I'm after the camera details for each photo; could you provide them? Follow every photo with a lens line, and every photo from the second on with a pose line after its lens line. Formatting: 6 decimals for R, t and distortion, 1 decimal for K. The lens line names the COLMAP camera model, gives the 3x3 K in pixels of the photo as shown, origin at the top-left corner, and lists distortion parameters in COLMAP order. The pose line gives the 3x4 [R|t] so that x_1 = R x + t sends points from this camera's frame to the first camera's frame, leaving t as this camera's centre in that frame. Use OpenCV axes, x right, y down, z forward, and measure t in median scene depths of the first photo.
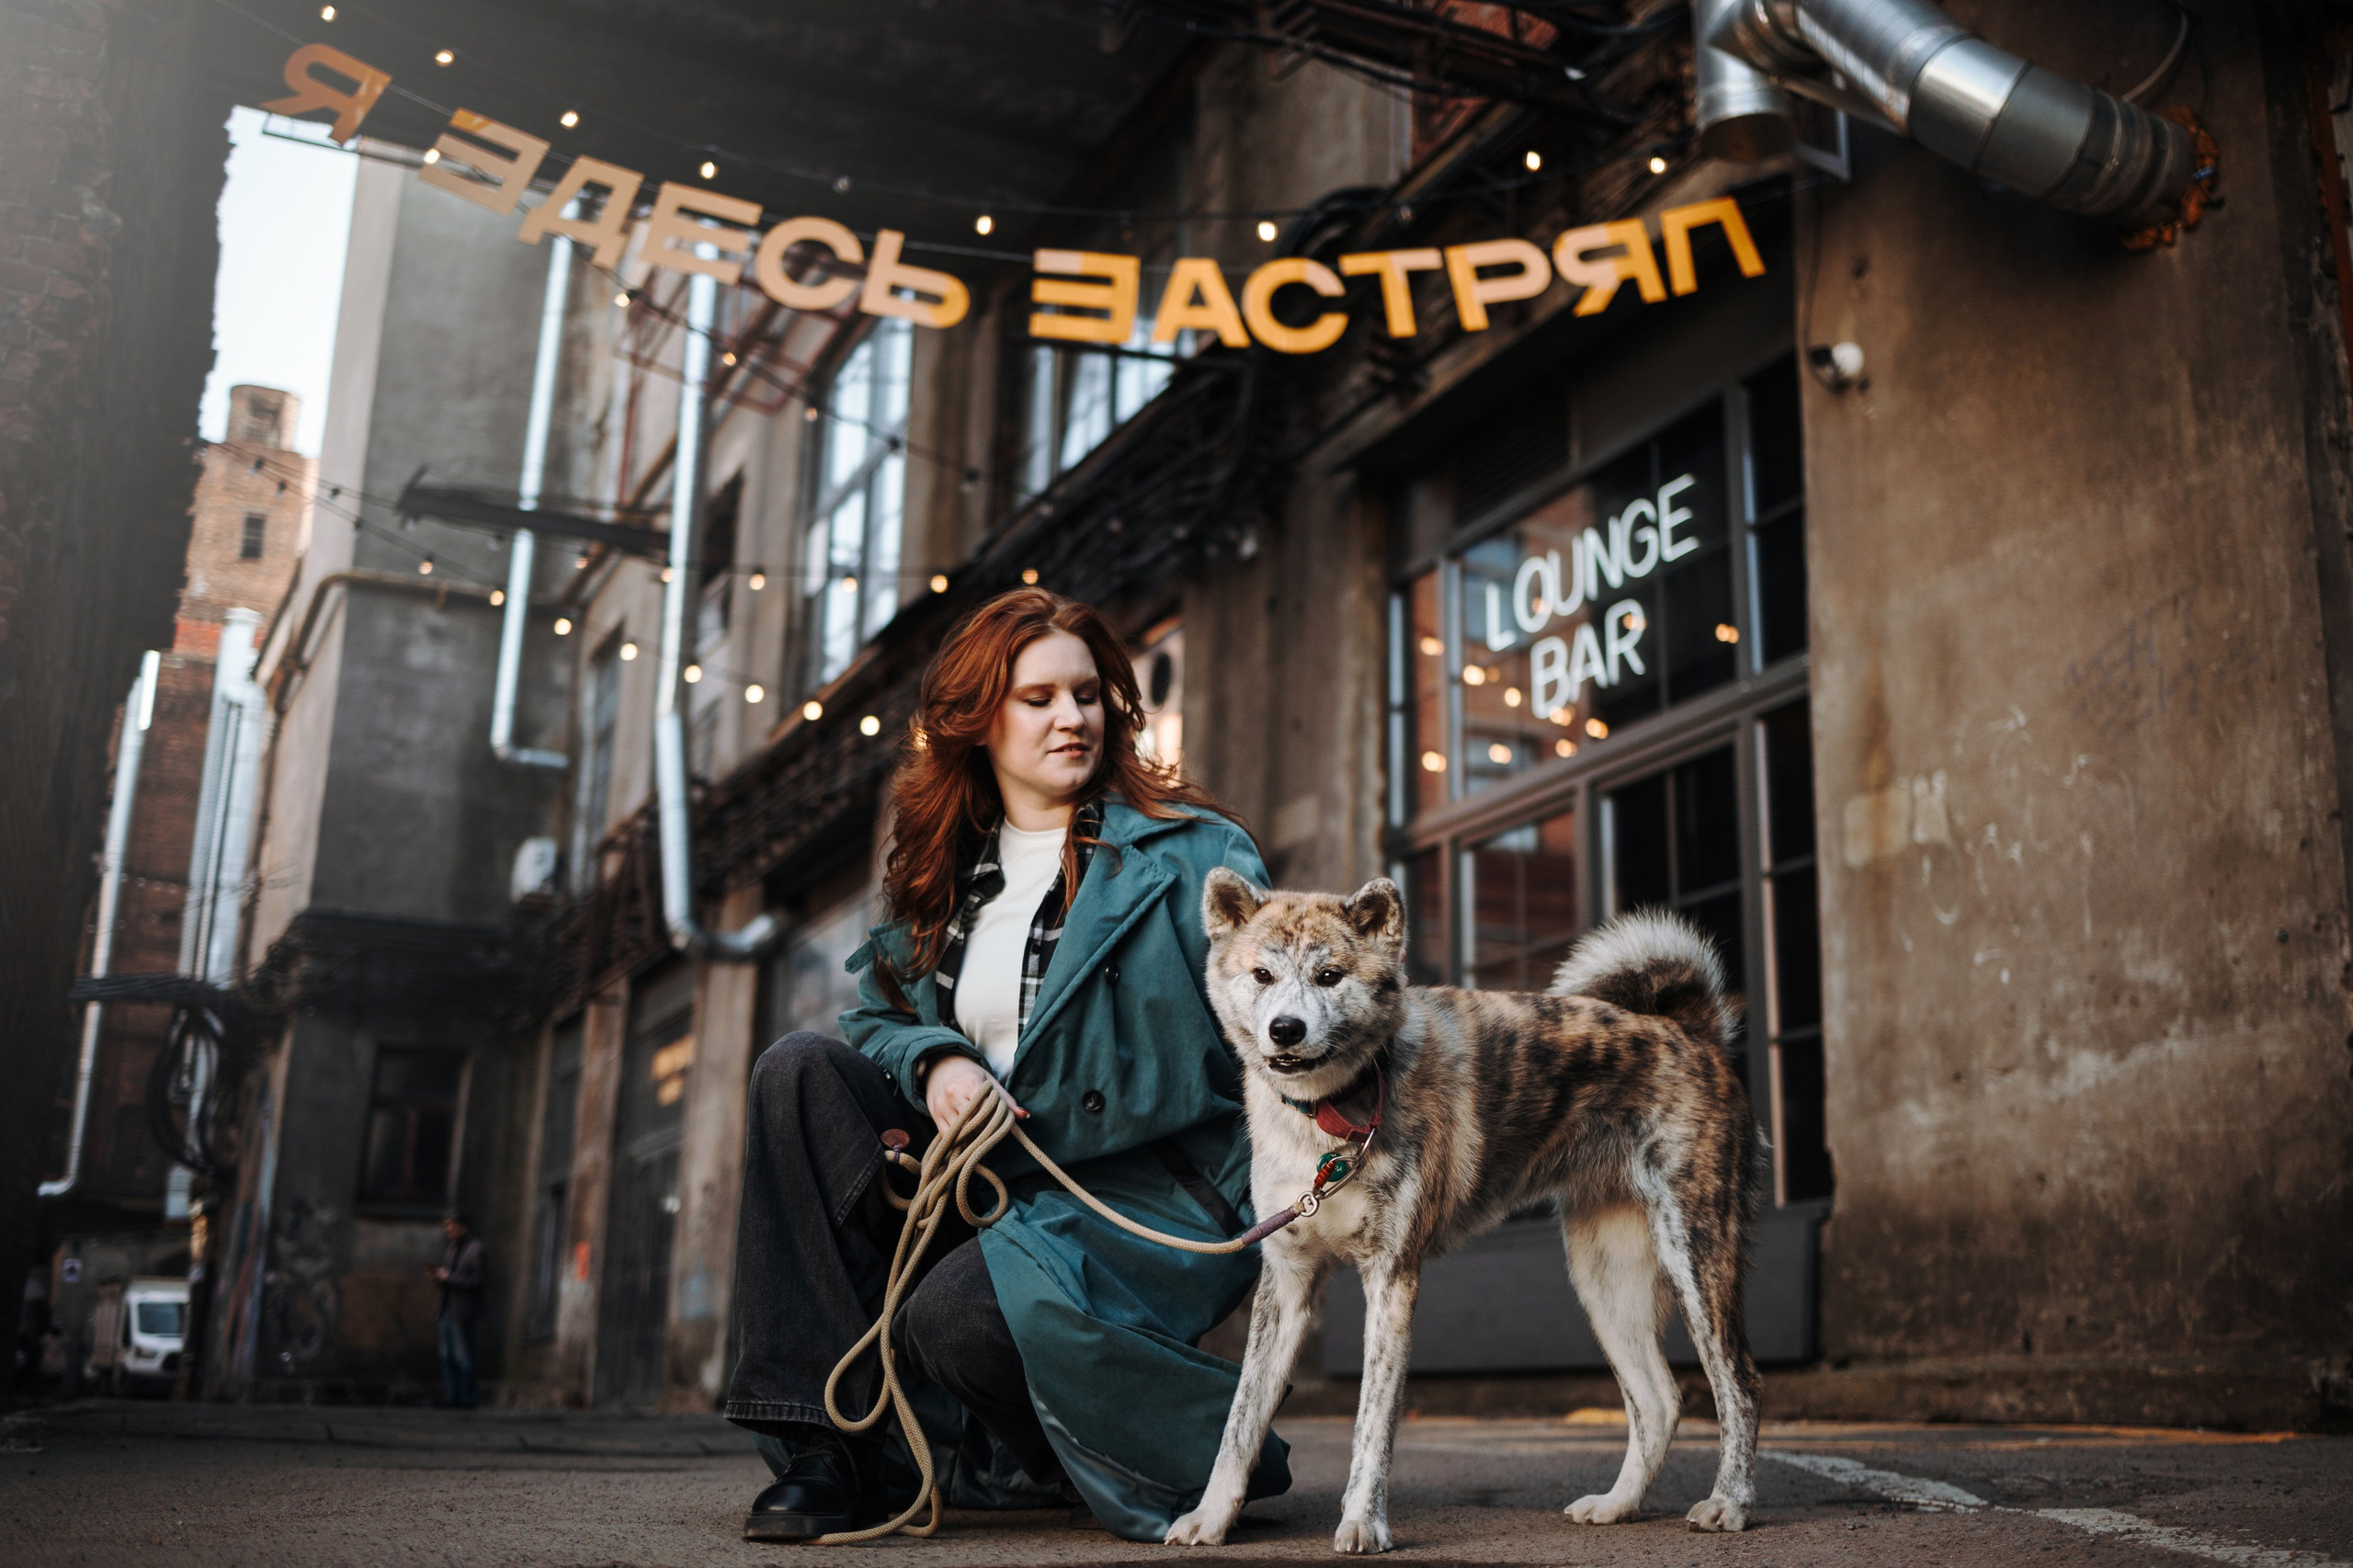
lens RADIAL K [[2363.1, 0, 1211.1], [0, 2363.1, 772.7], [0, 0, 1]] dist [-0.080767, 0.089235]
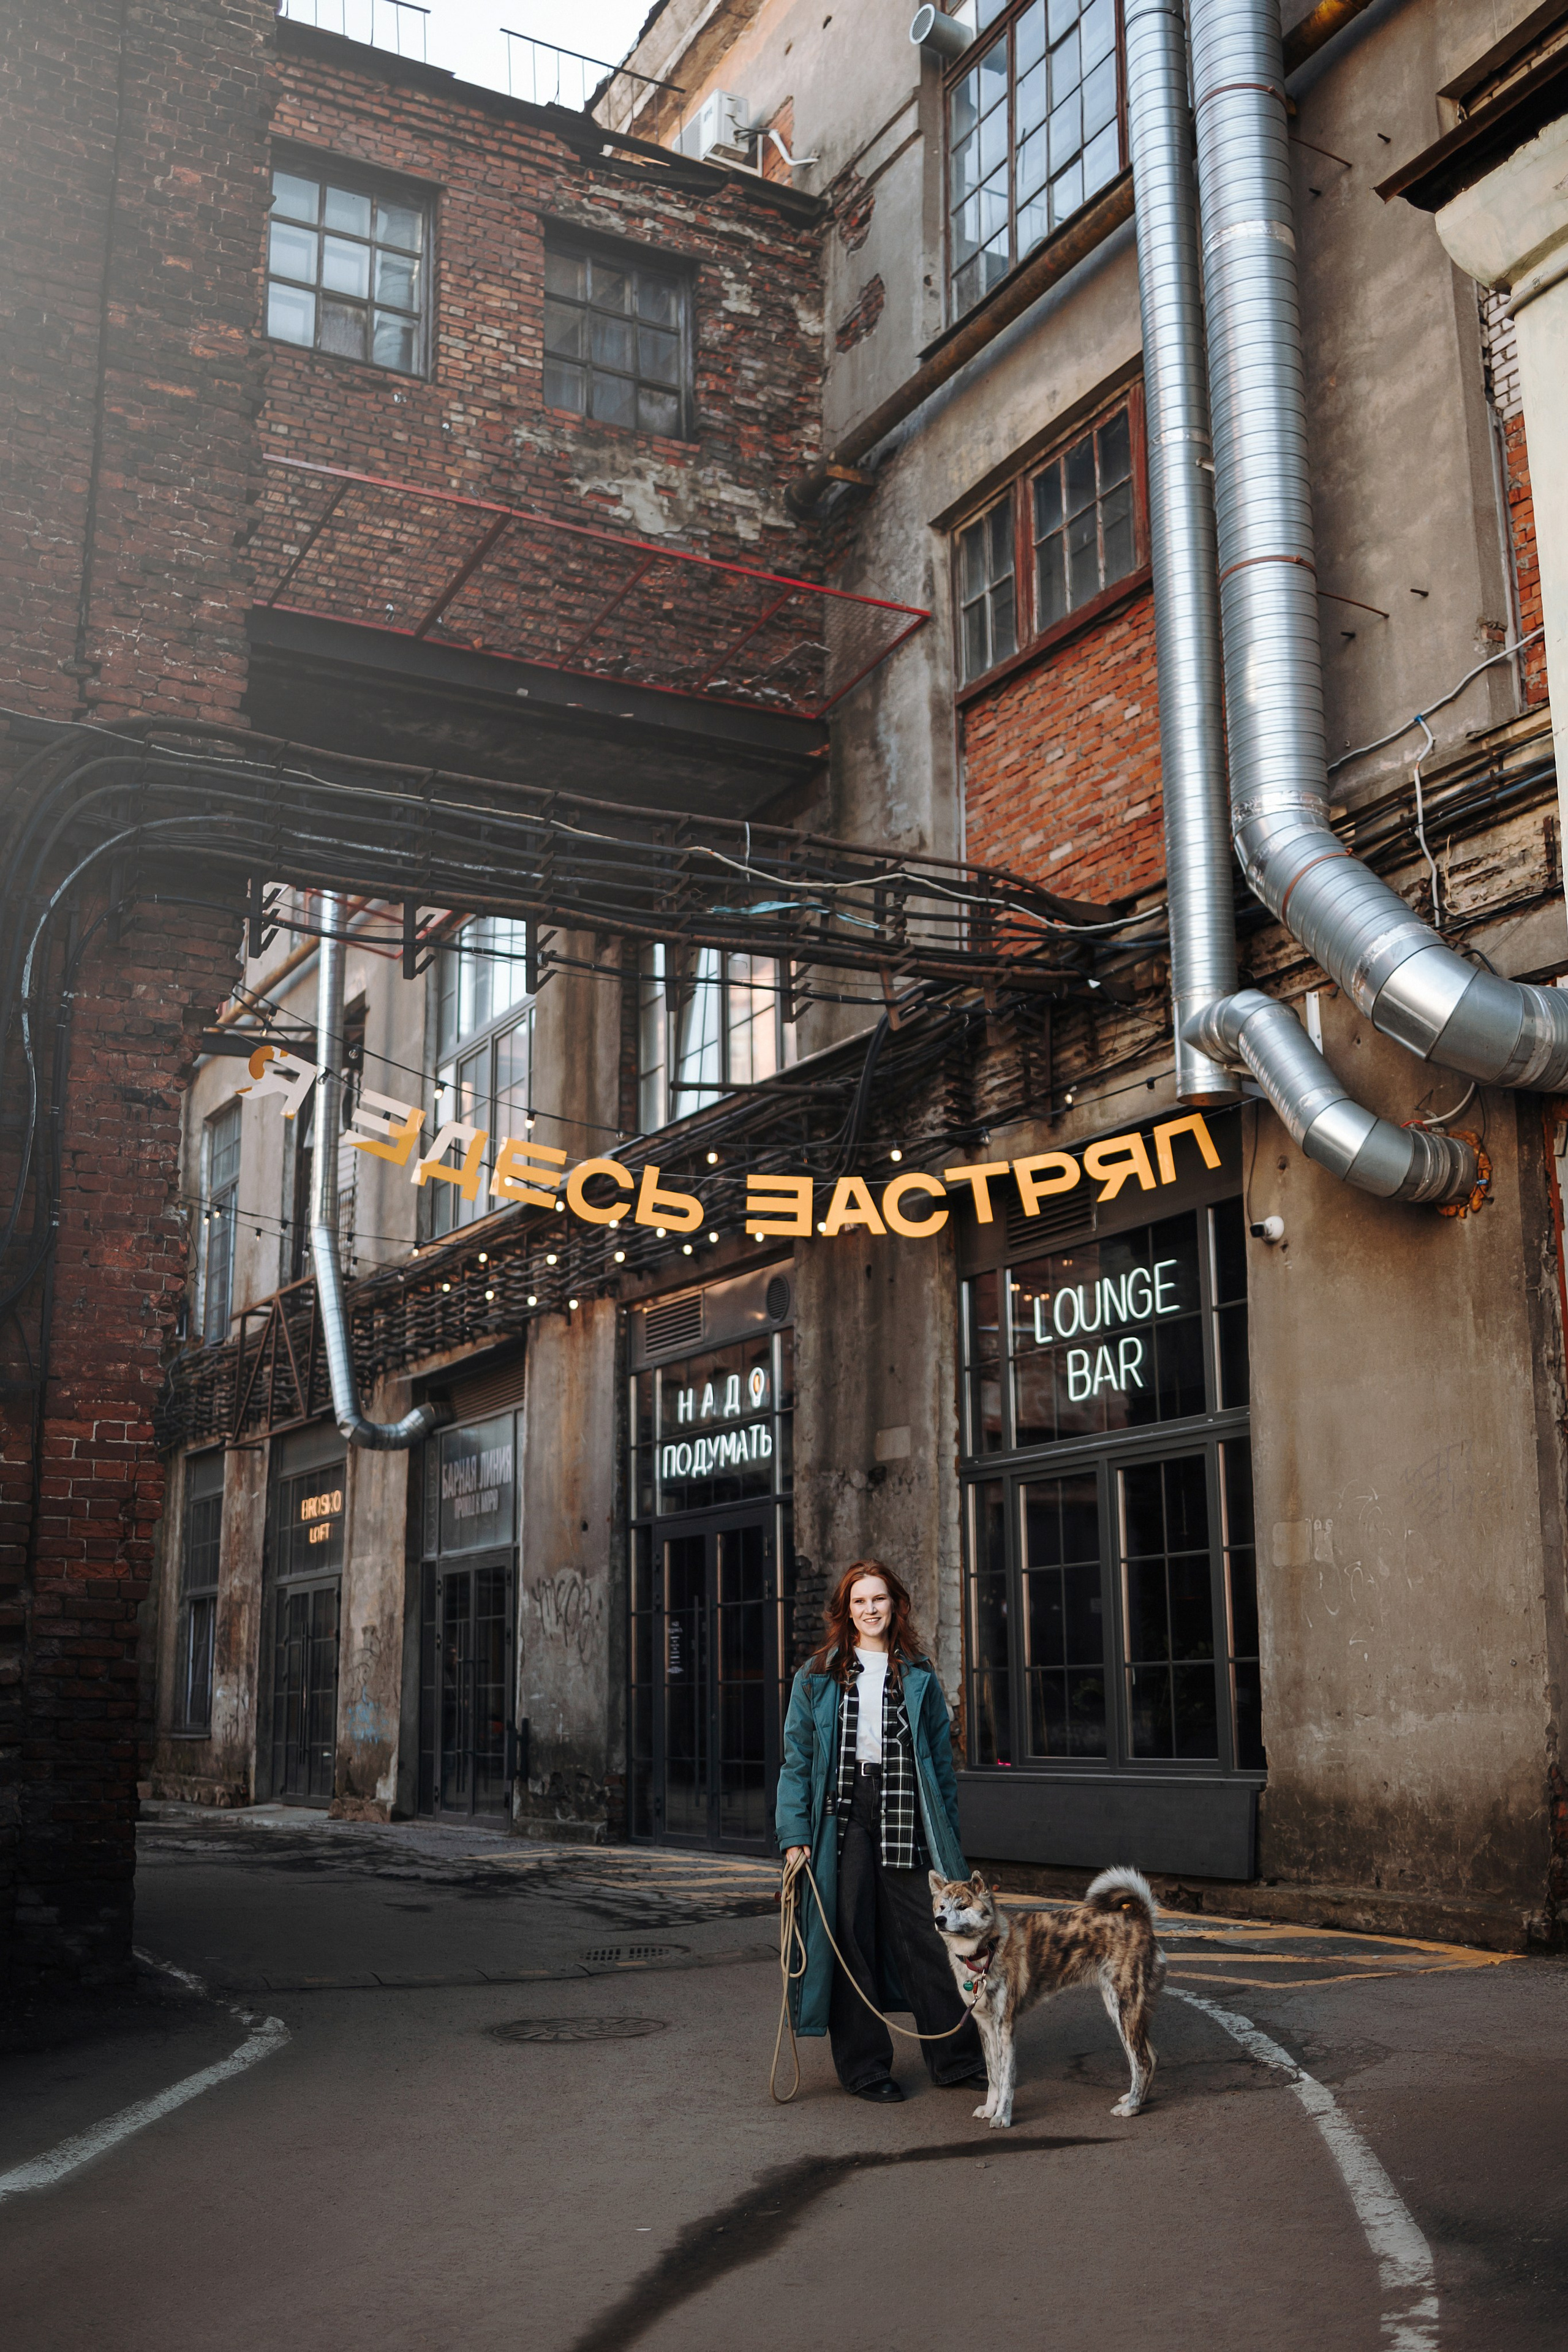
lens RADIAL K [[2362.1, 0, 784.0], [0, 2362.1, 1176.0], [0, 0, 1]] dist [-0.080767, 0.089235]
pose [[0.999370, -0.020582, 0.028905, -0.093154], [0.019291, 0.998833, 0.044271, -0.284390], [-0.029783, -0.043686, 0.998601, -0.526008]]
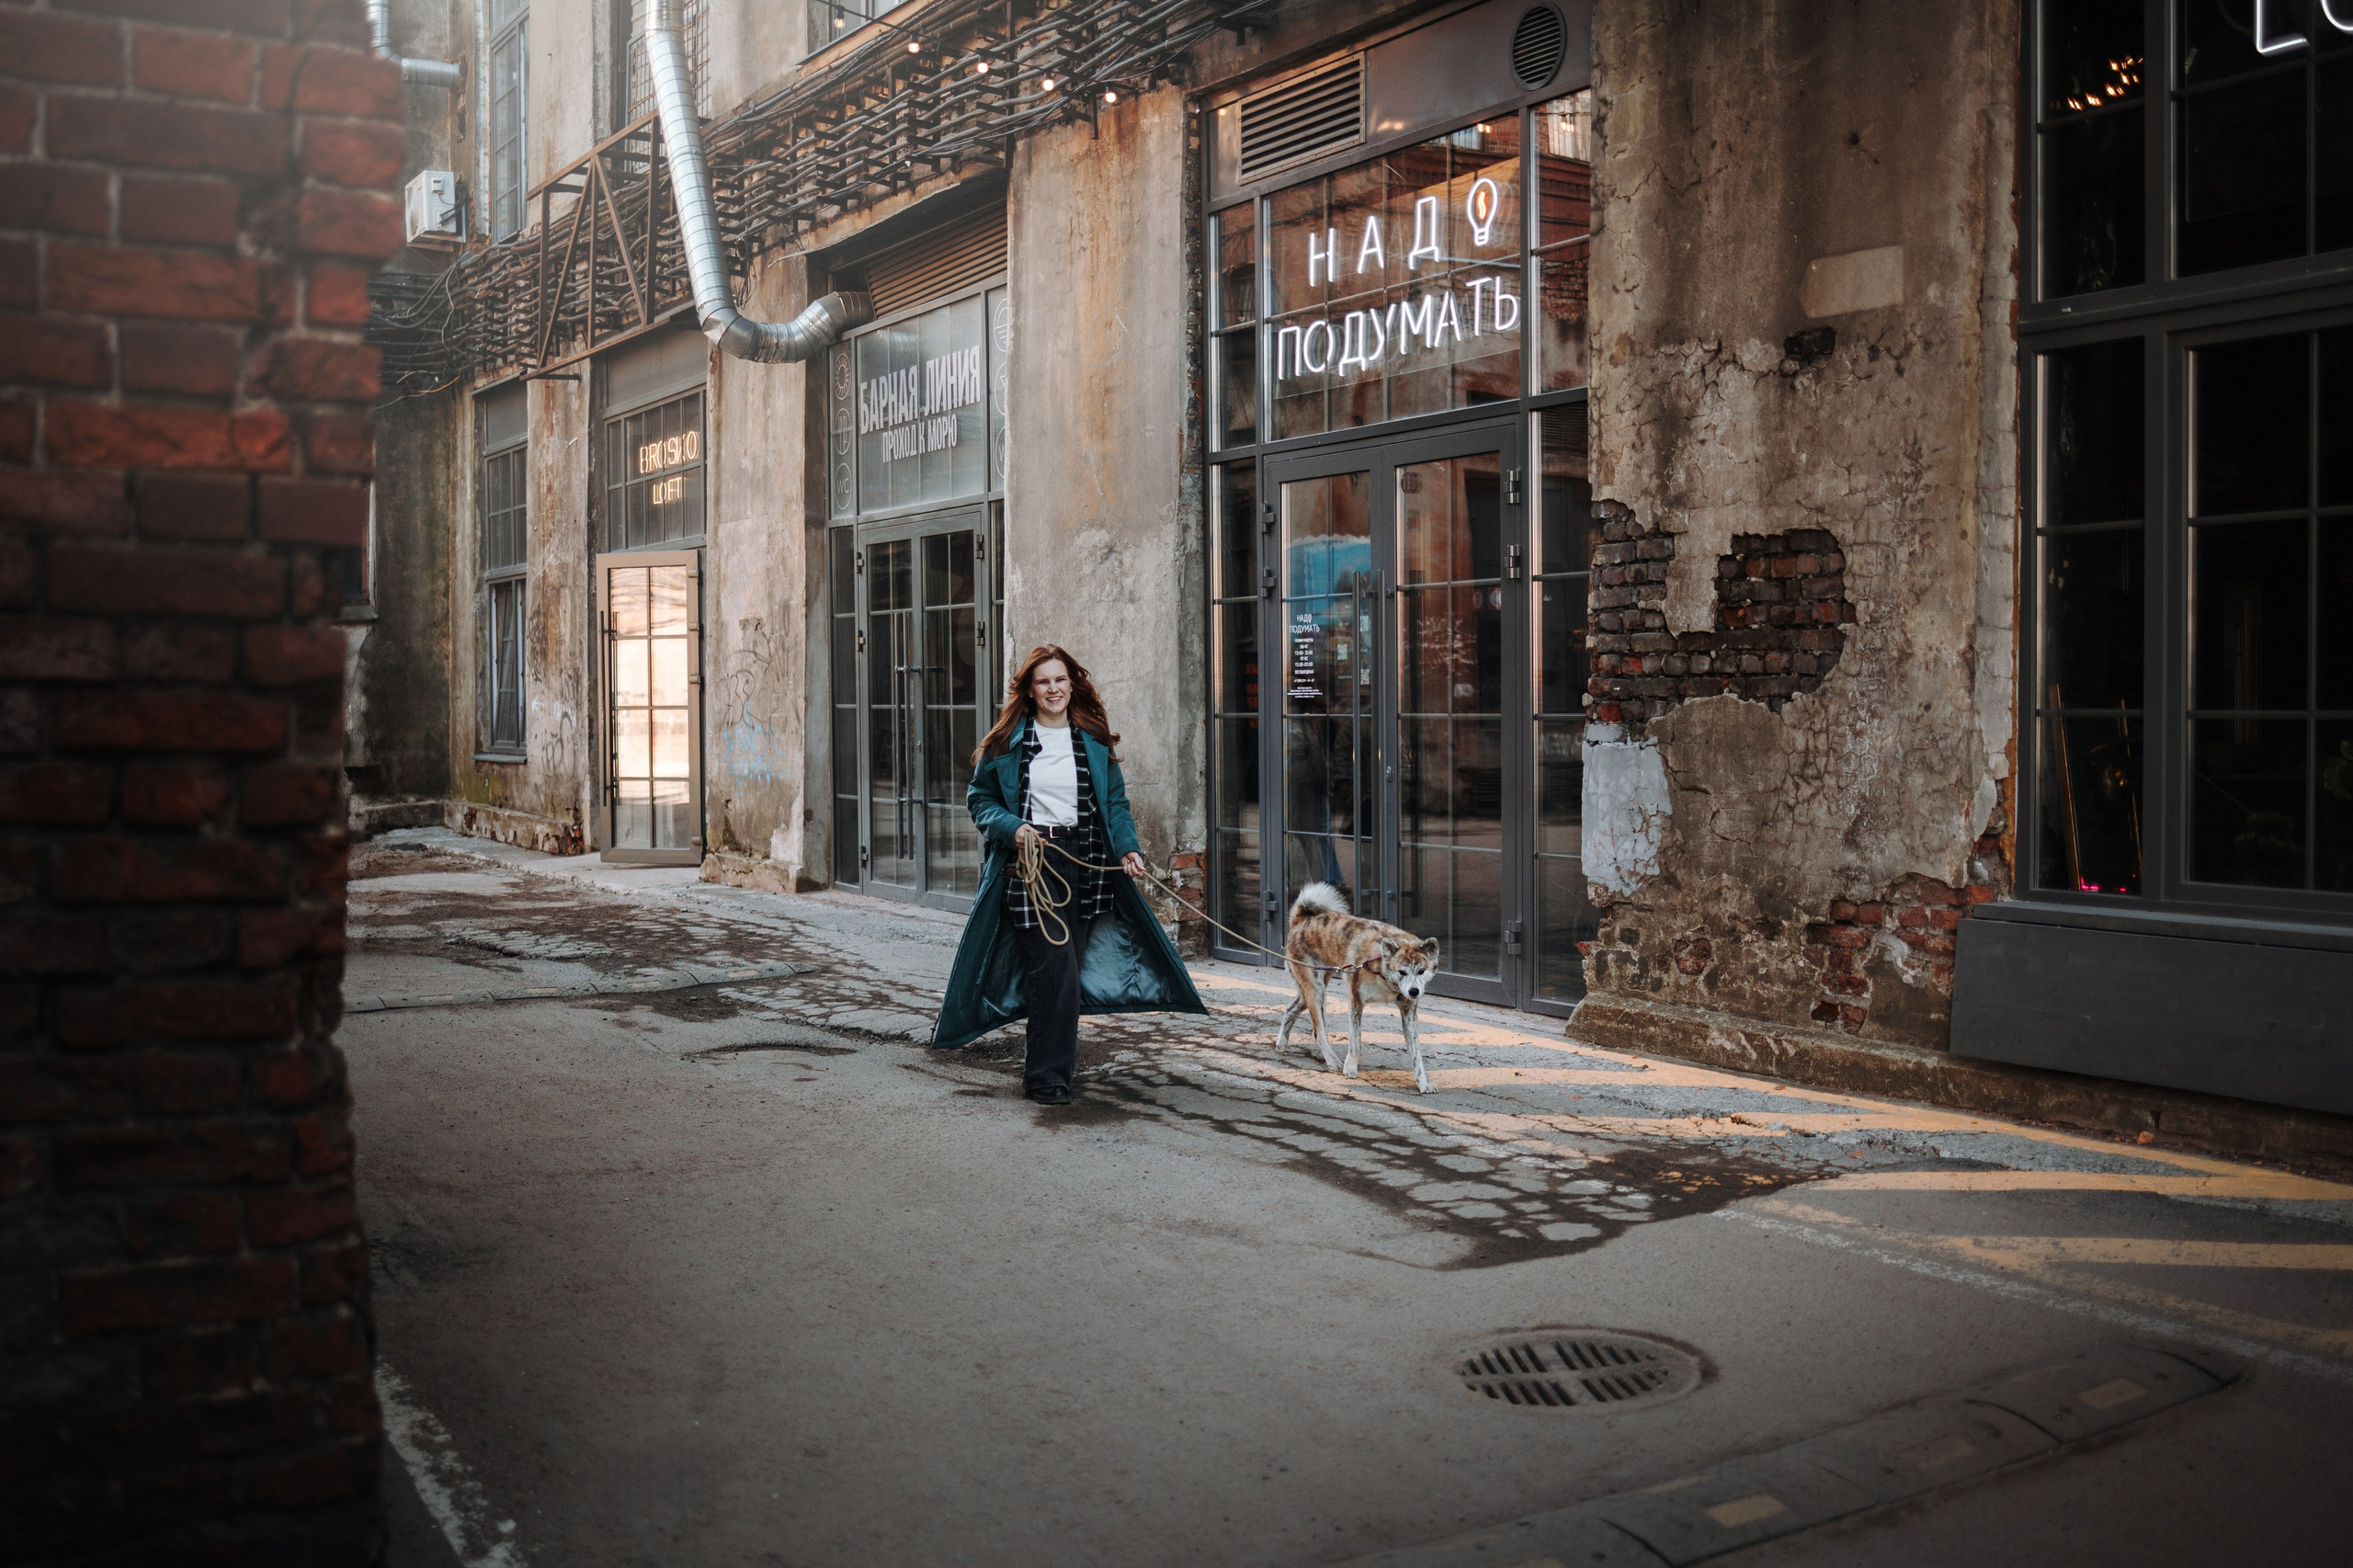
lens RADIAL K [[2448.0, 0, 1244.6], [0, 2448.0, 773.7], [0, 0, 1]] dist [-0.061647, -0.001427]
pose [[0.996446, -0.024949, 0.080450, -0.307241], [0.000239, 0.955960, 0.293498, -0.076935], [-0.084229, -0.292436, 0.952568, 0.385102]]
